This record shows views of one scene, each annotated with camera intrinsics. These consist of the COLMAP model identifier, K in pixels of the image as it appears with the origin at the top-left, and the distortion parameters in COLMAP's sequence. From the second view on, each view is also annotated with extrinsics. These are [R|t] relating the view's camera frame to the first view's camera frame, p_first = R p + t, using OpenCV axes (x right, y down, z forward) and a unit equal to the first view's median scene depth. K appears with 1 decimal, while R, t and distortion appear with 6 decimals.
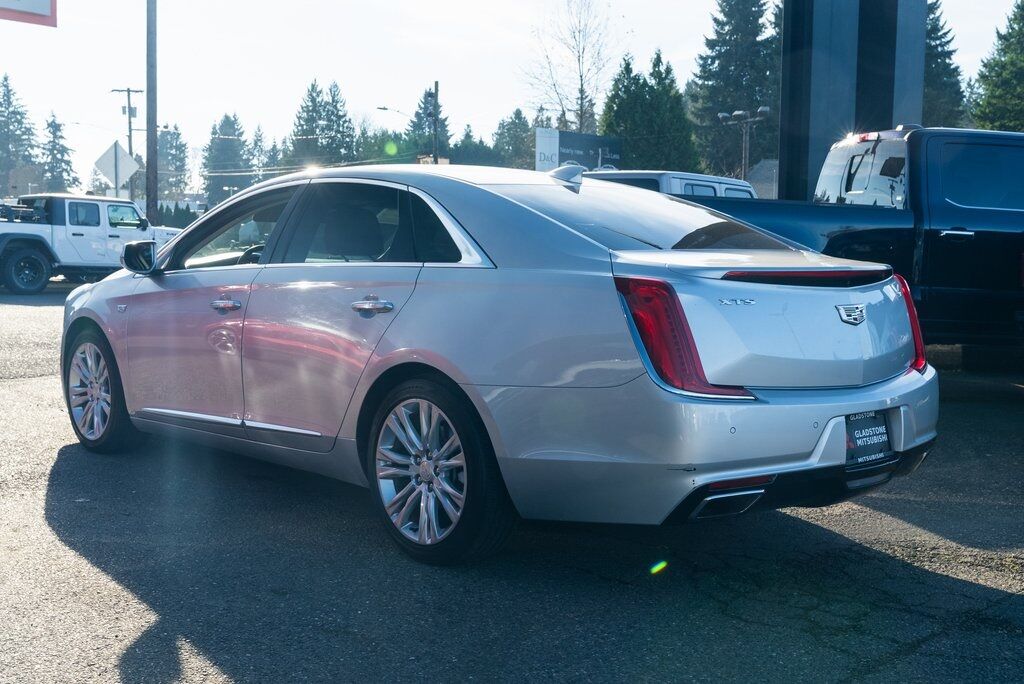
lens RADIAL K [[1185.7, 0, 512.0], [0, 1185.7, 342.0], [0, 0, 1]] dist [0.014449, 0.016369]
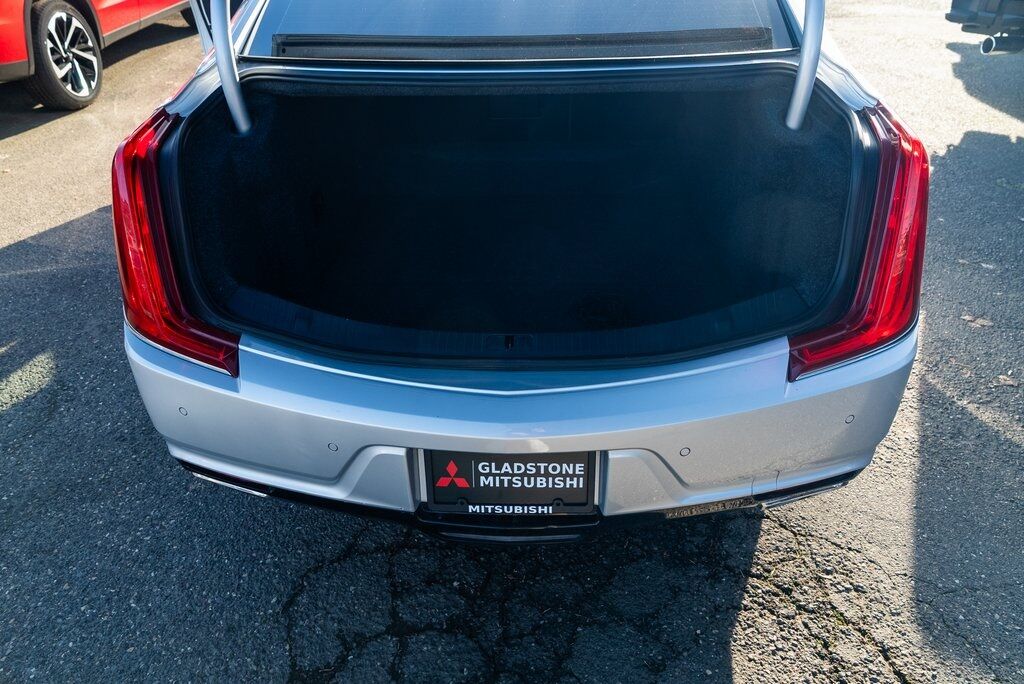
lens RADIAL K [[696.3, 0, 512.0], [0, 696.3, 342.0], [0, 0, 1]] dist [-0.038584, 0.023019]
pose [[0.705464, 0.384601, -0.595317, 0.388834], [-0.032752, 0.856752, 0.514687, -0.115269], [0.707988, -0.343595, 0.617005, 0.687115]]
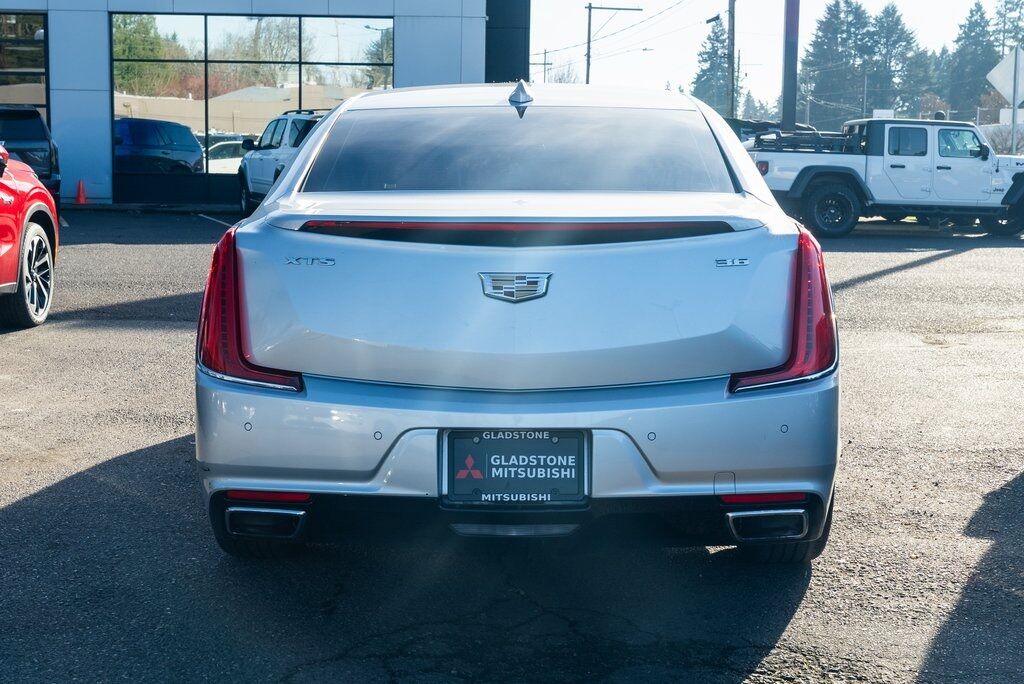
lens RADIAL K [[1472.9, 0, 512.0], [0, 1472.9, 342.0], [0, 0, 1]] dist [0.021741, 0.108065]
pose [[0.724210, 0.072501, -0.685758, 0.728519], [-0.052170, 0.997368, 0.050351, -0.028547], [0.687603, -0.000688, 0.726086, 0.318561]]
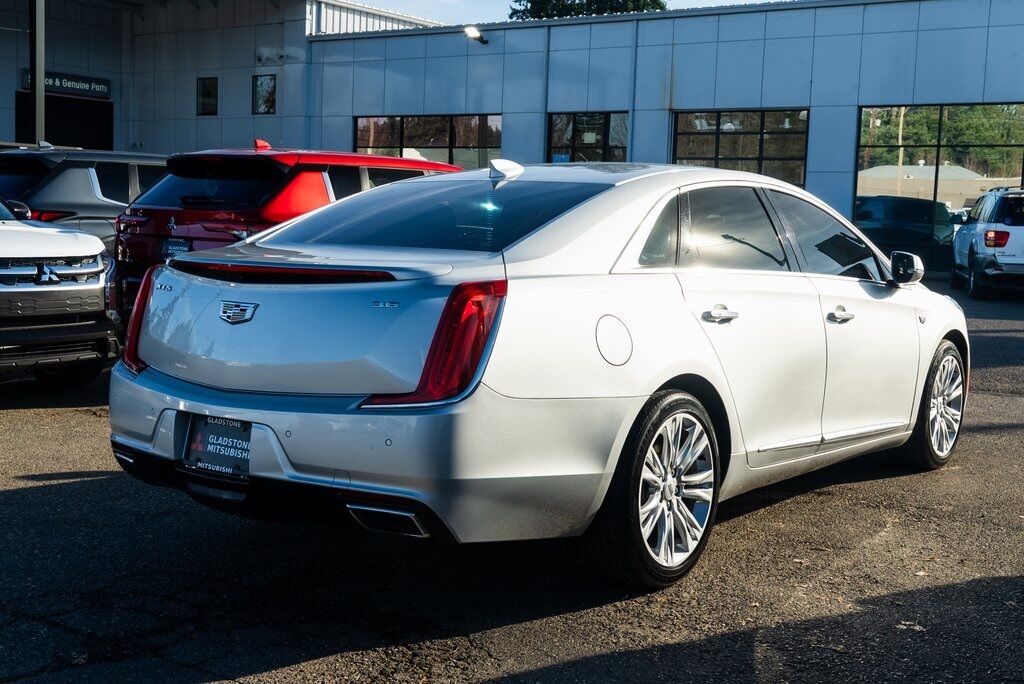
lens RADIAL K [[1272.4, 0, 512.0], [0, 1272.4, 342.0], [0, 0, 1]] dist [0.024094, 0.026340]
pose [[0.181499, 0.083701, -0.979823, 1.084722], [-0.106995, 0.992137, 0.064934, -0.073235], [0.977553, 0.093051, 0.189027, 0.856601]]
